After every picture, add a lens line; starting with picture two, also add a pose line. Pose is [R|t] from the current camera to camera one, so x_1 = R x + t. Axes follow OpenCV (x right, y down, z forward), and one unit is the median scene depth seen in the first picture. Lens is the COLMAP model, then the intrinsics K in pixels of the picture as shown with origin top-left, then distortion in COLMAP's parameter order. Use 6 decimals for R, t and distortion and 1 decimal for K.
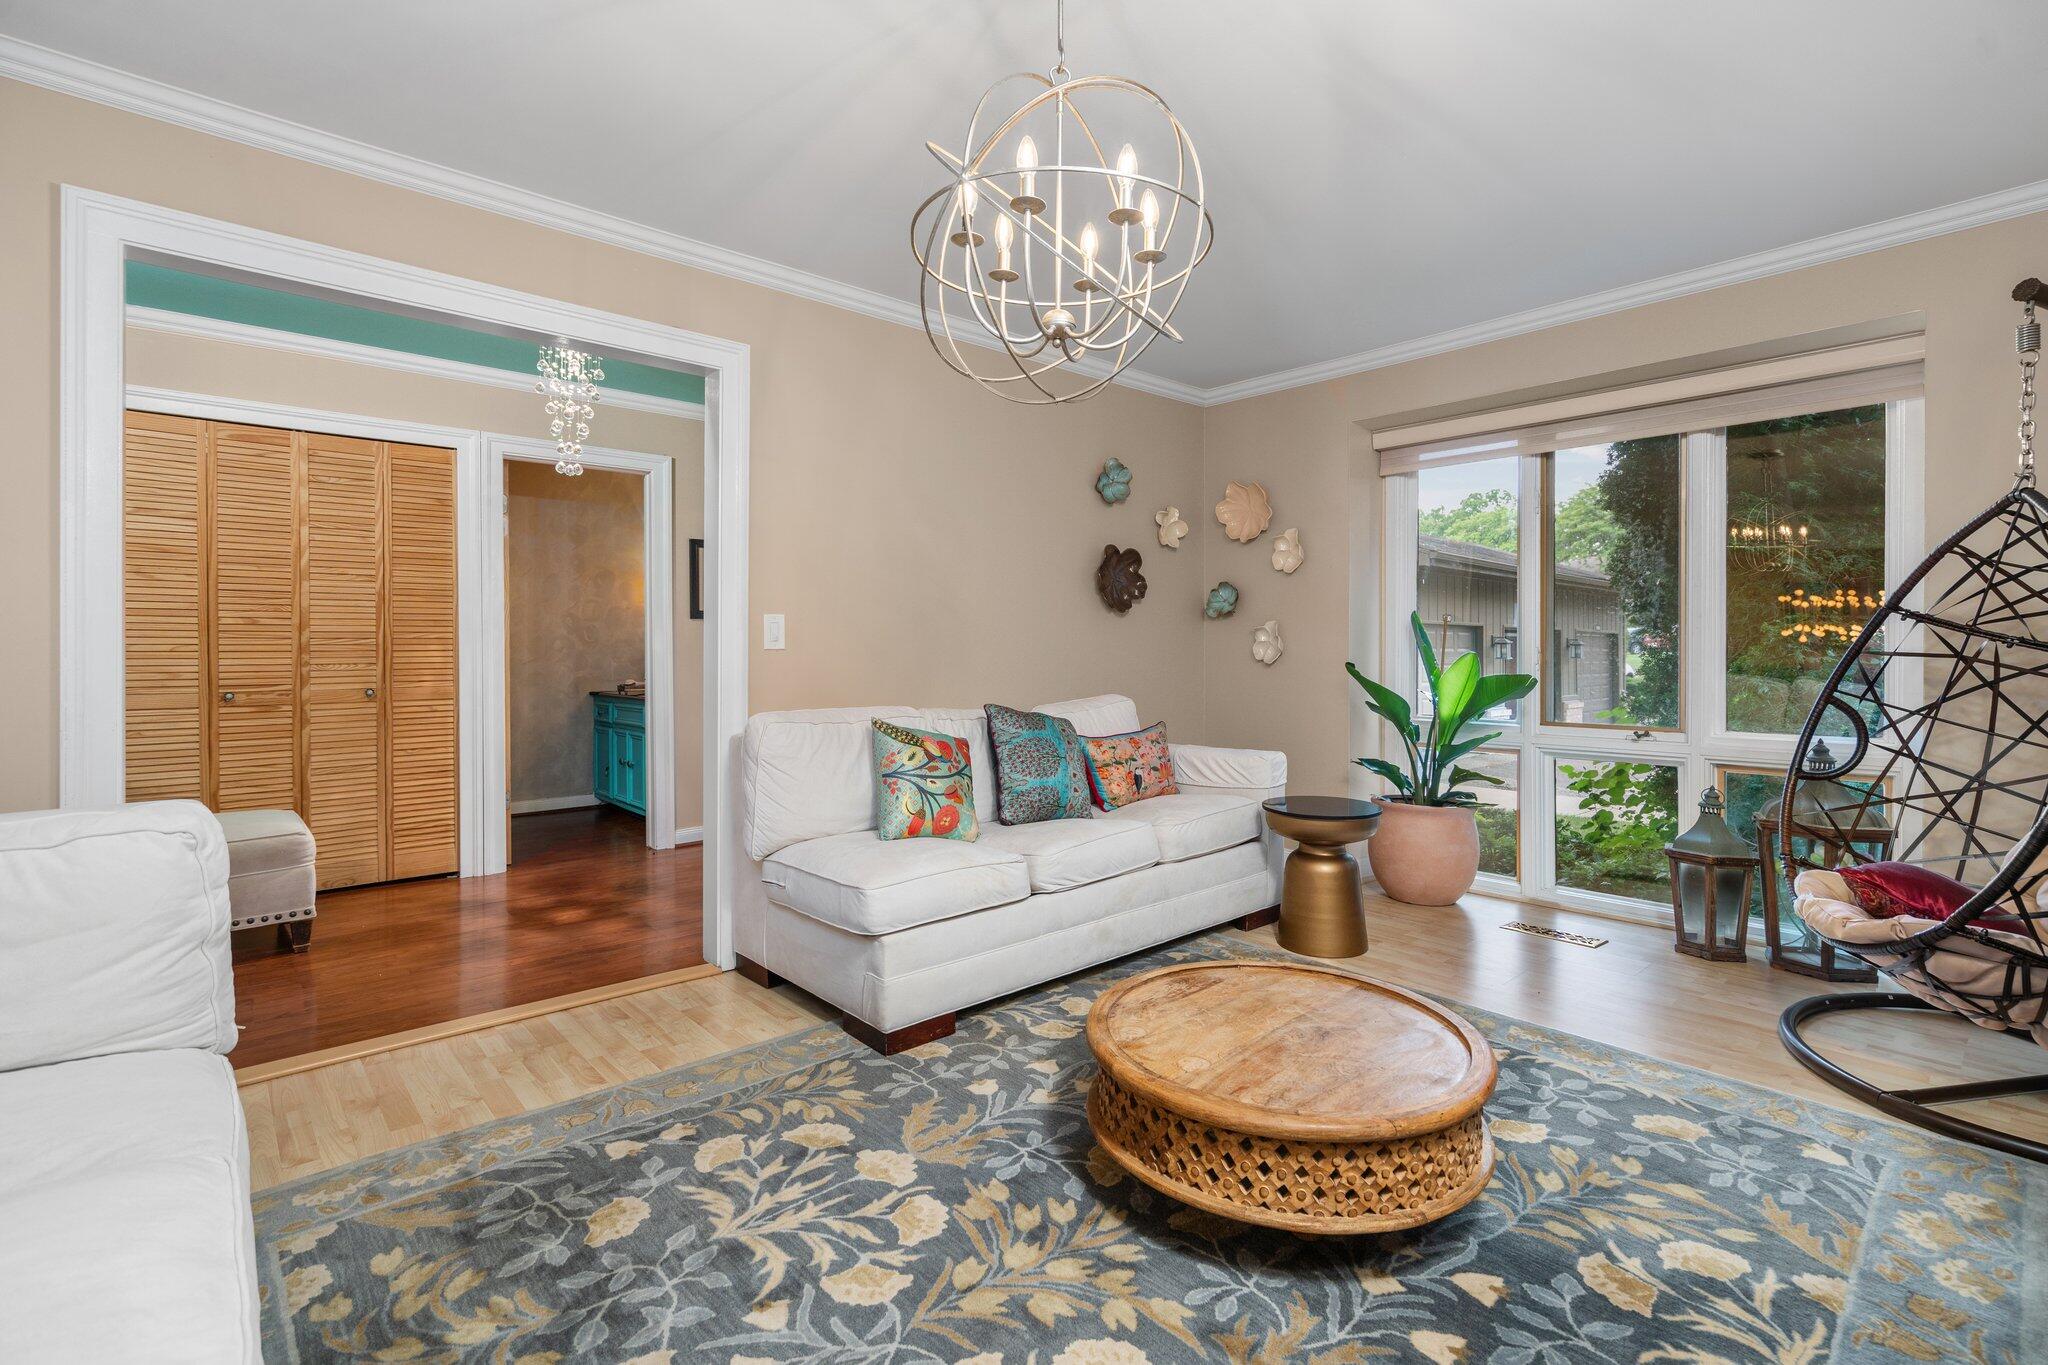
lens RADIAL K [[939.0, 0, 1021.0], [0, 939.0, 666.6], [0, 0, 1]] dist [0.001173, -0.000009]
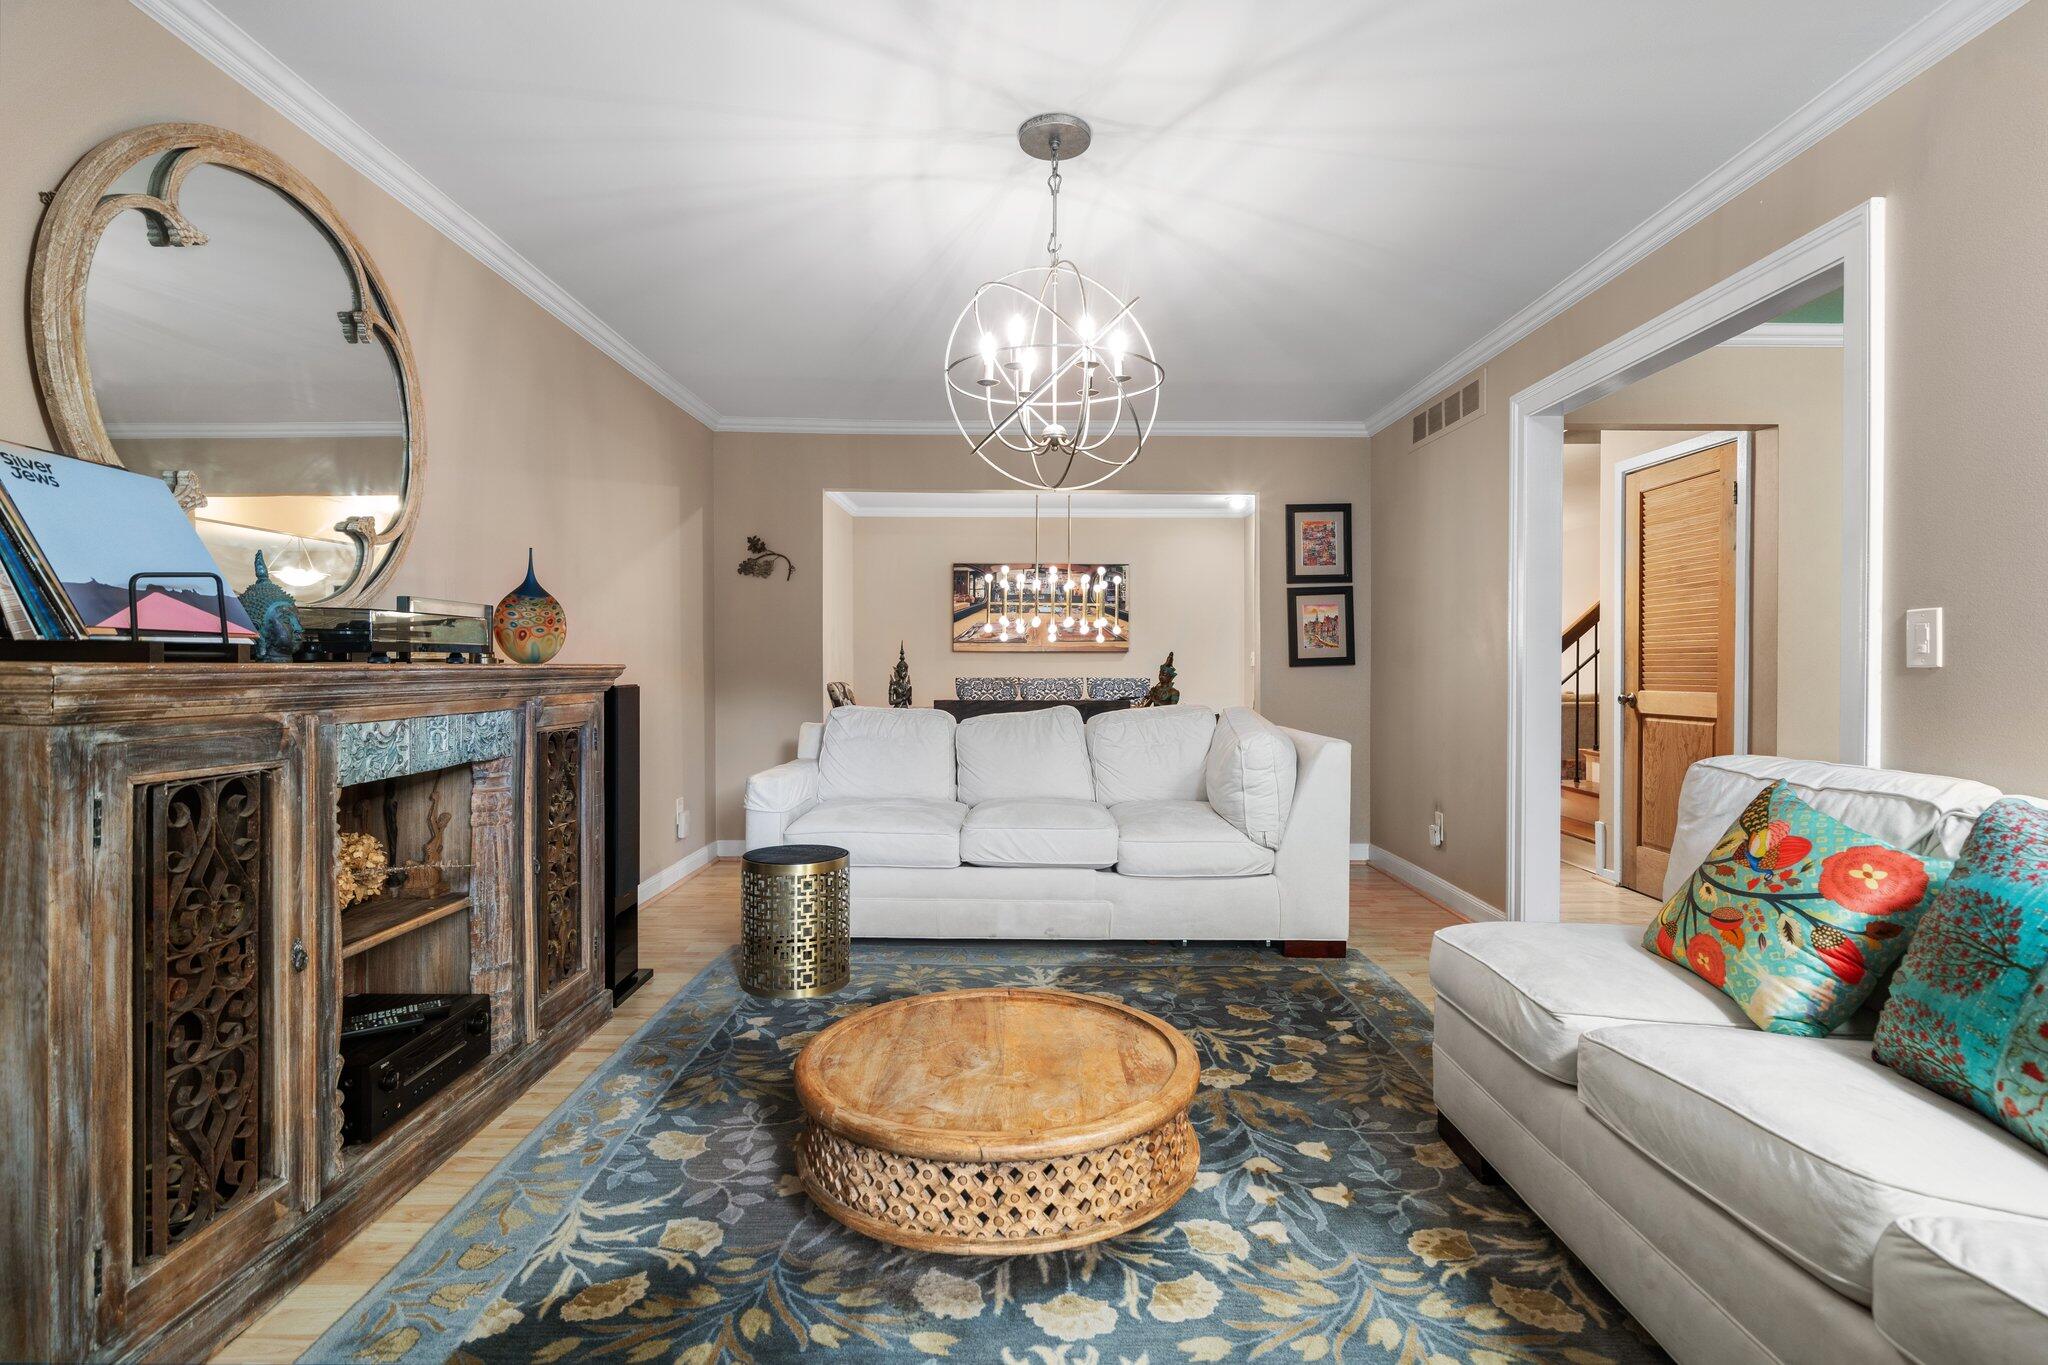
lens RADIAL K [[998.1, 0, 1021.2], [0, 998.1, 676.0], [0, 0, 1]] dist [0.001000, 0.000100]
pose [[-0.678176, 0.003415, -0.734891, 1.021609], [-0.012080, 0.999802, 0.015794, -0.021224], [0.734800, 0.019589, -0.678001, 1.715309]]
